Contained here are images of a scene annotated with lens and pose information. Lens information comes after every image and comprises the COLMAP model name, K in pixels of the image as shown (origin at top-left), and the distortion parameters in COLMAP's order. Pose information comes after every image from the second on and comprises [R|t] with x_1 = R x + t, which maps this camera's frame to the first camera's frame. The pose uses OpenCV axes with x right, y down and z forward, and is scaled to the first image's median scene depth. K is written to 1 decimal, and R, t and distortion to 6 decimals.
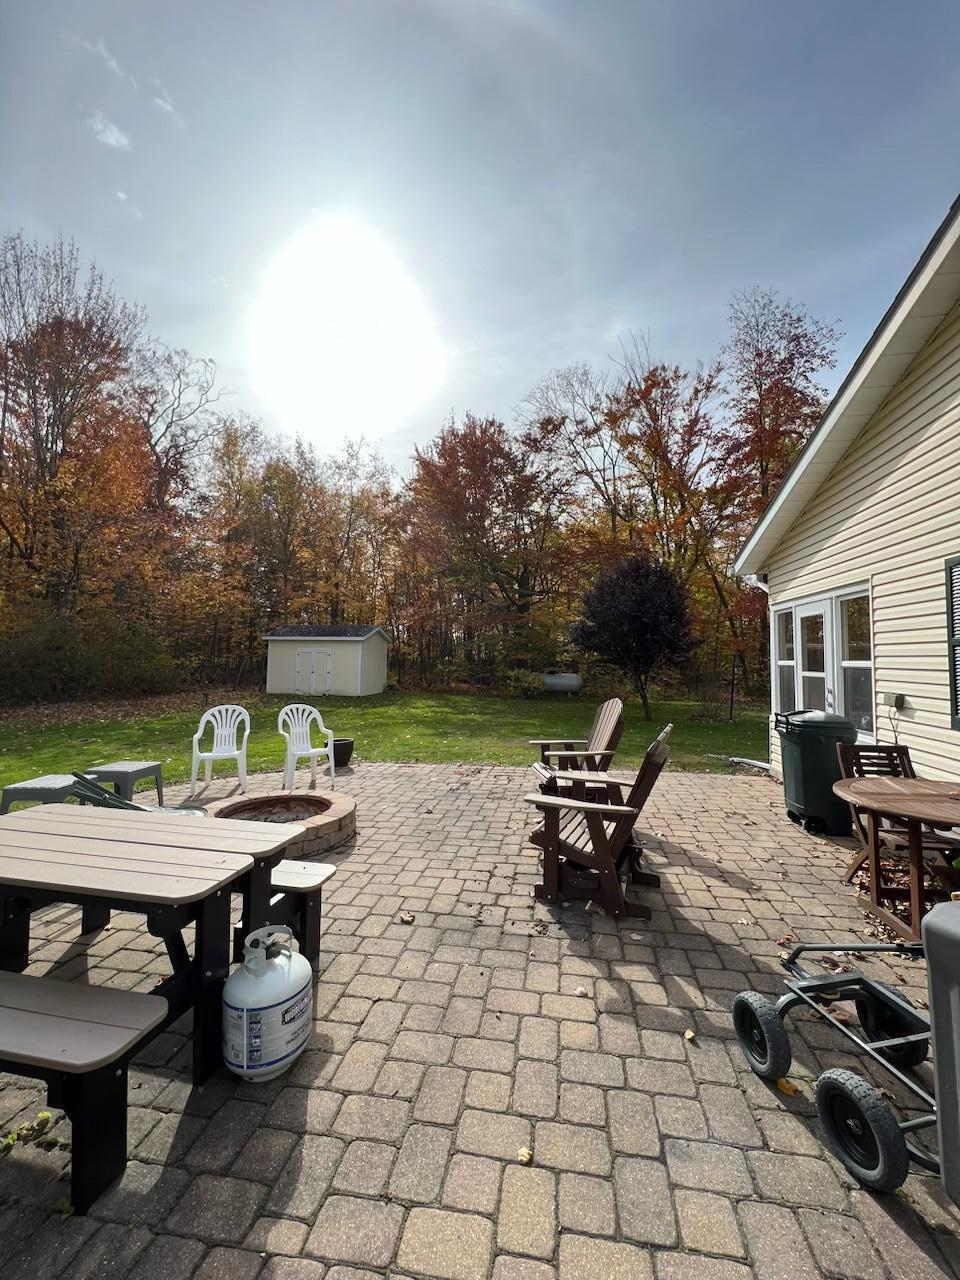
lens RADIAL K [[515.3, 0, 478.8], [0, 515.3, 636.6], [0, 0, 1]] dist [0.002387, 0.000148]
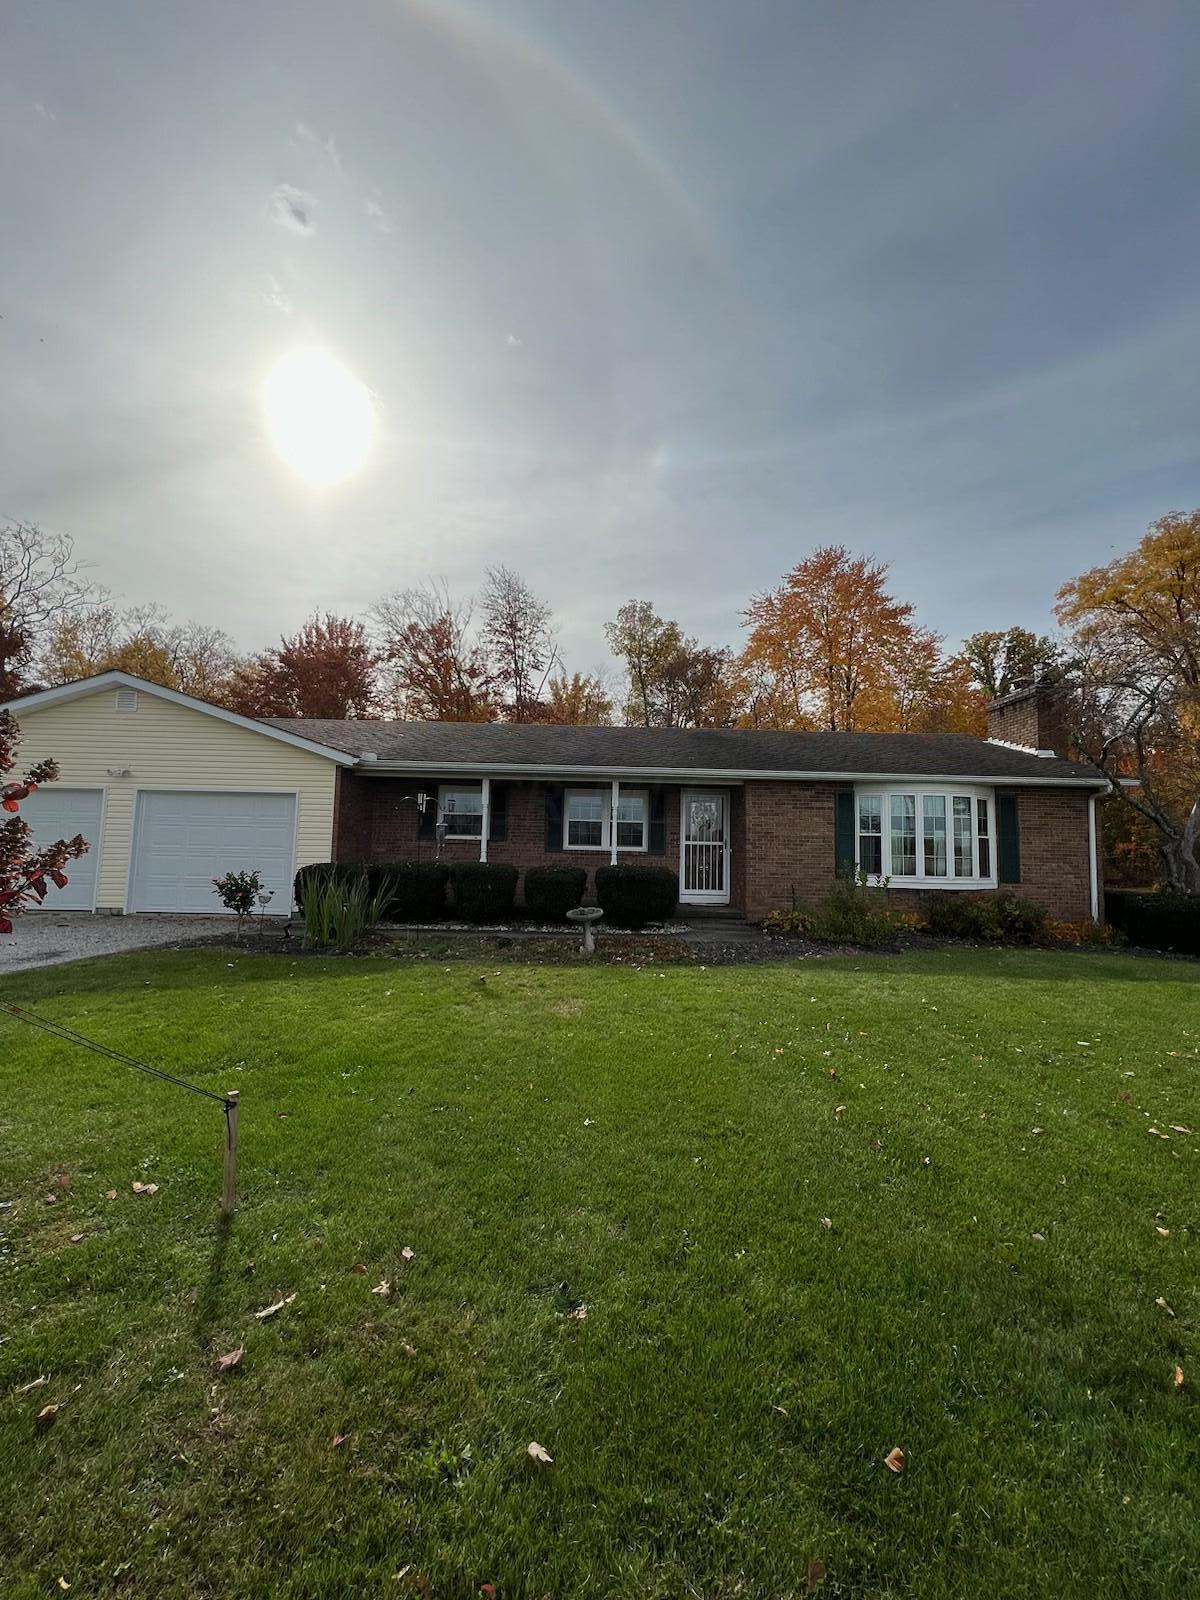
lens RADIAL K [[644.1, 0, 599.6], [0, 644.1, 801.2], [0, 0, 1]] dist [0.002387, 0.000148]
pose [[0.985533, 0.037800, 0.165212, 0.296133], [-0.032346, 0.998843, -0.035578, -0.012260], [-0.166366, 0.029719, 0.985616, -0.369852]]
